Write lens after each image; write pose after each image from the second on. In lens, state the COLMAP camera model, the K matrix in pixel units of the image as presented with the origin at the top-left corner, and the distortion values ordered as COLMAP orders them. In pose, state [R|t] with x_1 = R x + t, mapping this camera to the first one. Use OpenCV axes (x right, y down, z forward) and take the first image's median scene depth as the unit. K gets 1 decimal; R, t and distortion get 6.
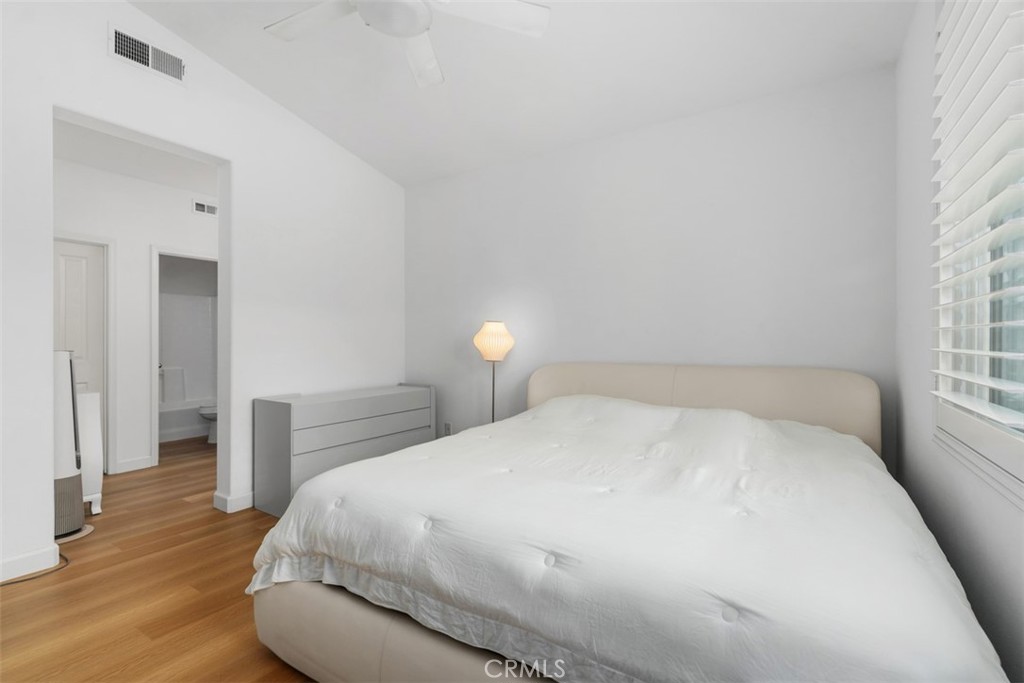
lens RADIAL K [[463.3, 0, 507.8], [0, 463.3, 337.4], [0, 0, 1]] dist [-0.000578, -0.000473]
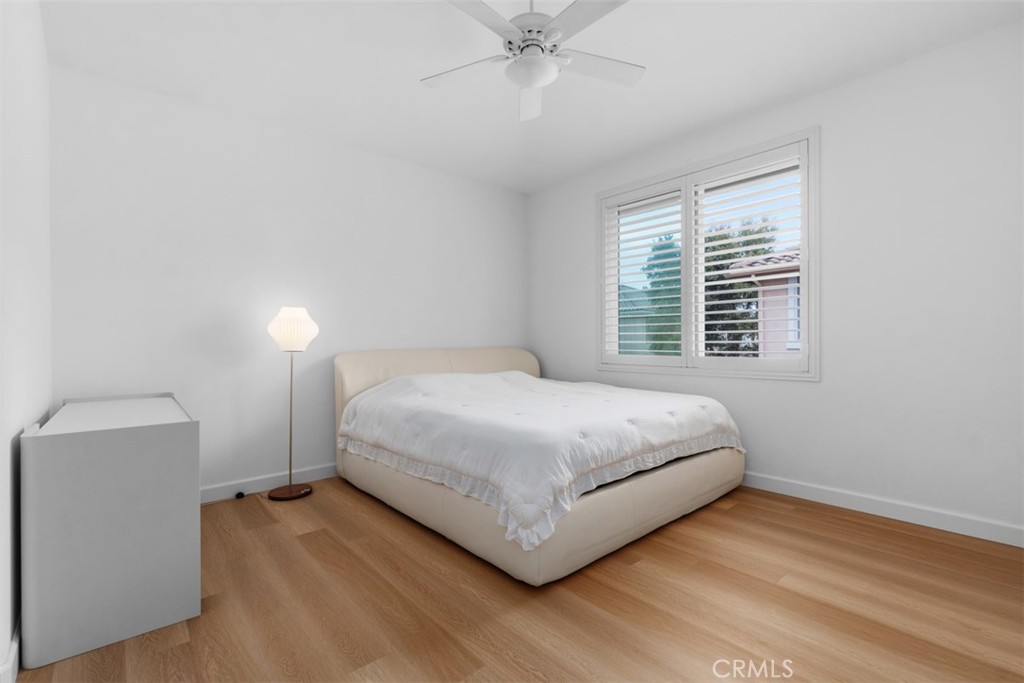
lens RADIAL K [[464.6, 0, 511.5], [0, 464.6, 348.2], [0, 0, 1]] dist [0.005875, -0.000581]
pose [[0.278633, -0.017479, 0.960238, -1.690427], [0.000720, 0.999838, 0.017991, 0.064759], [-0.960397, -0.004321, 0.278601, 0.779960]]
